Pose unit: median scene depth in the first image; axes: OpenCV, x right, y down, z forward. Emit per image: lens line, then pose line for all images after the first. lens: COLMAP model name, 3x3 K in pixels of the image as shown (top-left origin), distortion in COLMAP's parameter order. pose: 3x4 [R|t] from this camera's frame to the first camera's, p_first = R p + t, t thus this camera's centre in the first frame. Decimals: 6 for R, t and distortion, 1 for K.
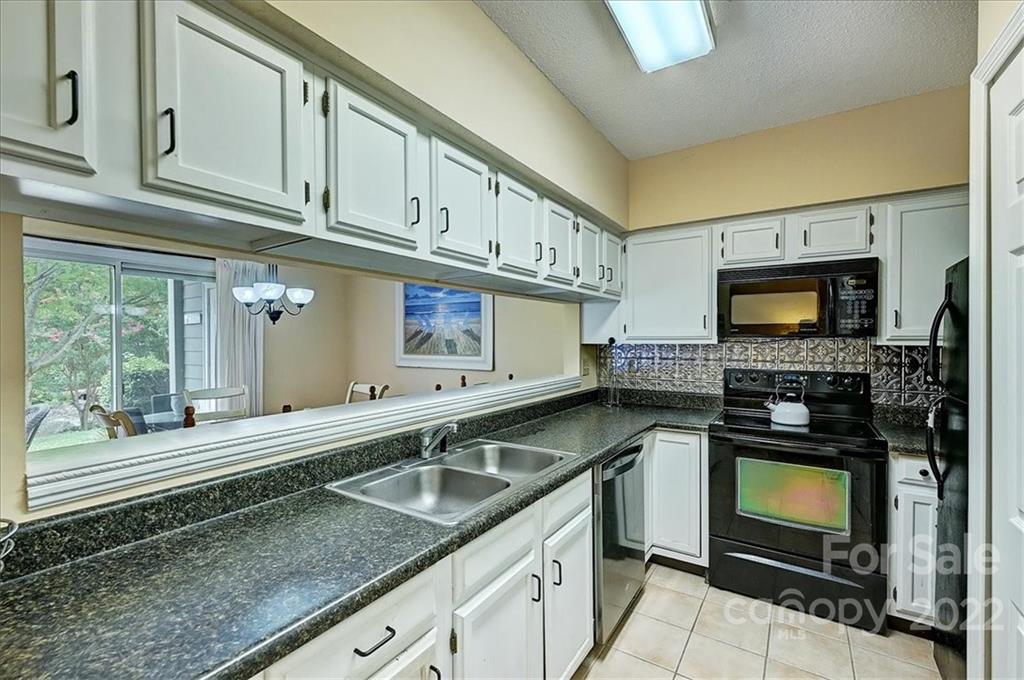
lens RADIAL K [[433.9, 0, 510.9], [0, 433.9, 341.3], [0, 0, 1]] dist [0.001347, 0.000179]
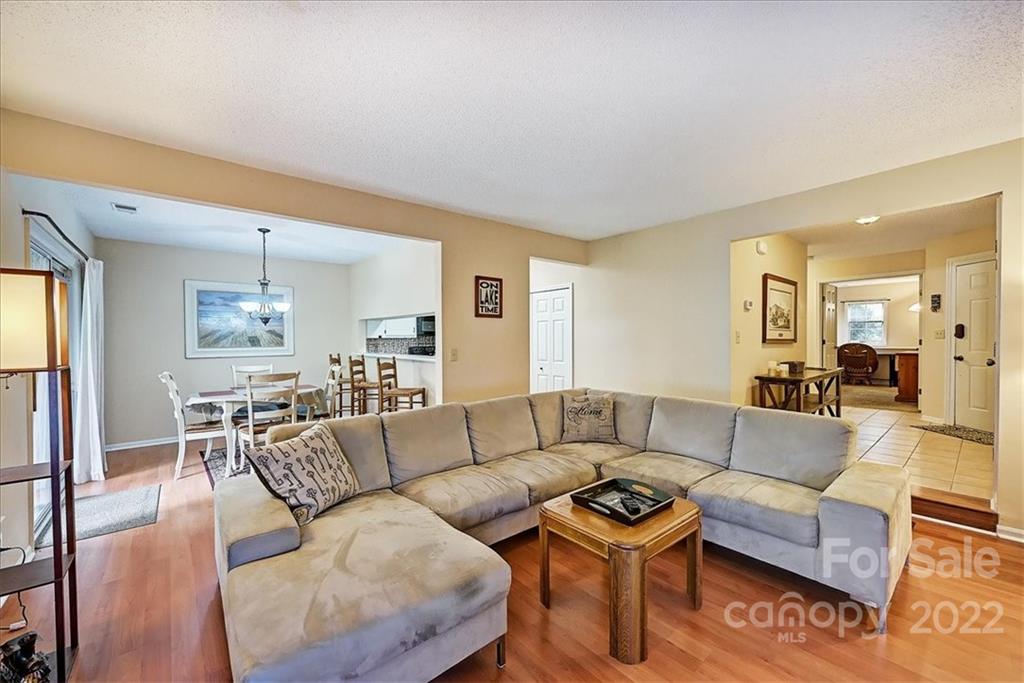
lens RADIAL K [[398.2, 0, 506.2], [0, 398.2, 344.6], [0, 0, 1]] dist [-0.000776, -0.000100]
pose [[0.284626, -0.014070, 0.958535, -2.098817], [0.011884, 0.999867, 0.011148, 0.031995], [-0.958565, 0.008218, 0.284755, -0.360334]]
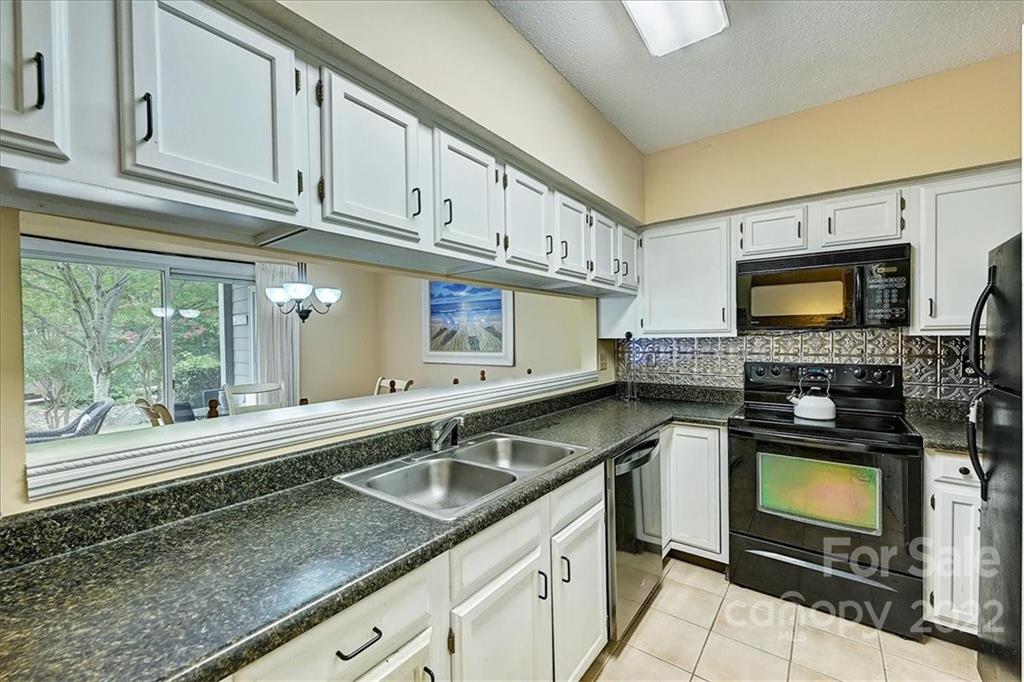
lens RADIAL K [[410.3, 0, 512.0], [0, 410.3, 341.0], [0, 0, 1]] dist [0.000612, -0.000018]
pose [[0.997835, -0.009044, -0.065139, 0.031068], [0.009233, 0.999954, 0.002601, 0.009220], [0.065113, -0.003197, 0.997873, 0.043867]]
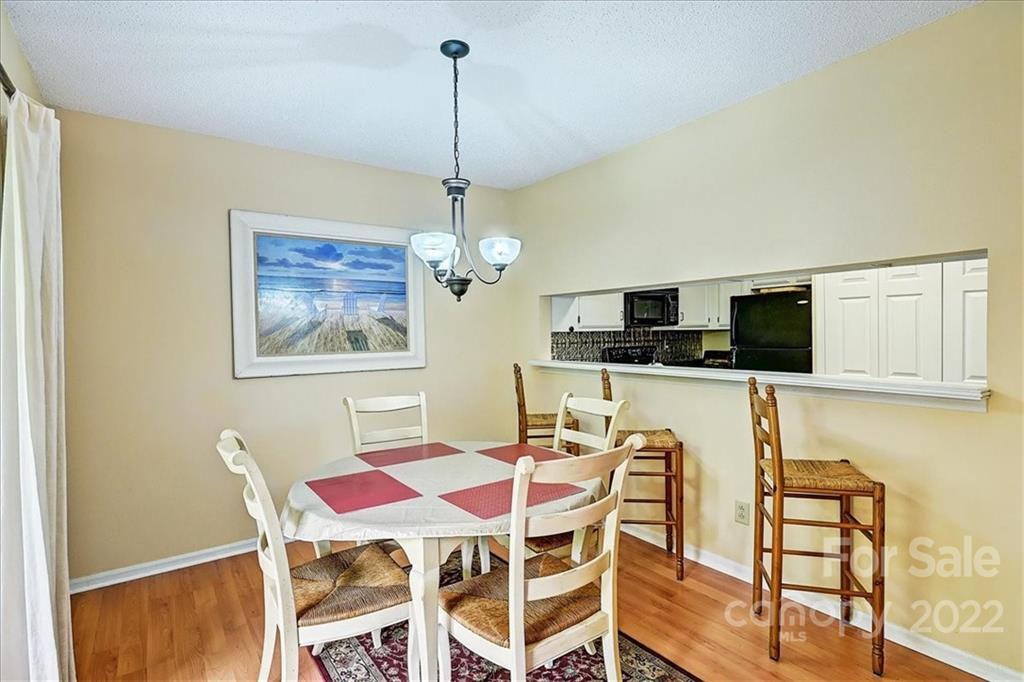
lens RADIAL K [[499.7, 0, 506.5], [0, 499.7, 341.8], [0, 0, 1]] dist [-0.001394, -0.000044]
pose [[0.365464, -0.020071, 0.930609, -1.443156], [0.020648, 0.999696, 0.013452, 0.014459], [-0.930596, 0.014299, 0.365767, 0.825983]]
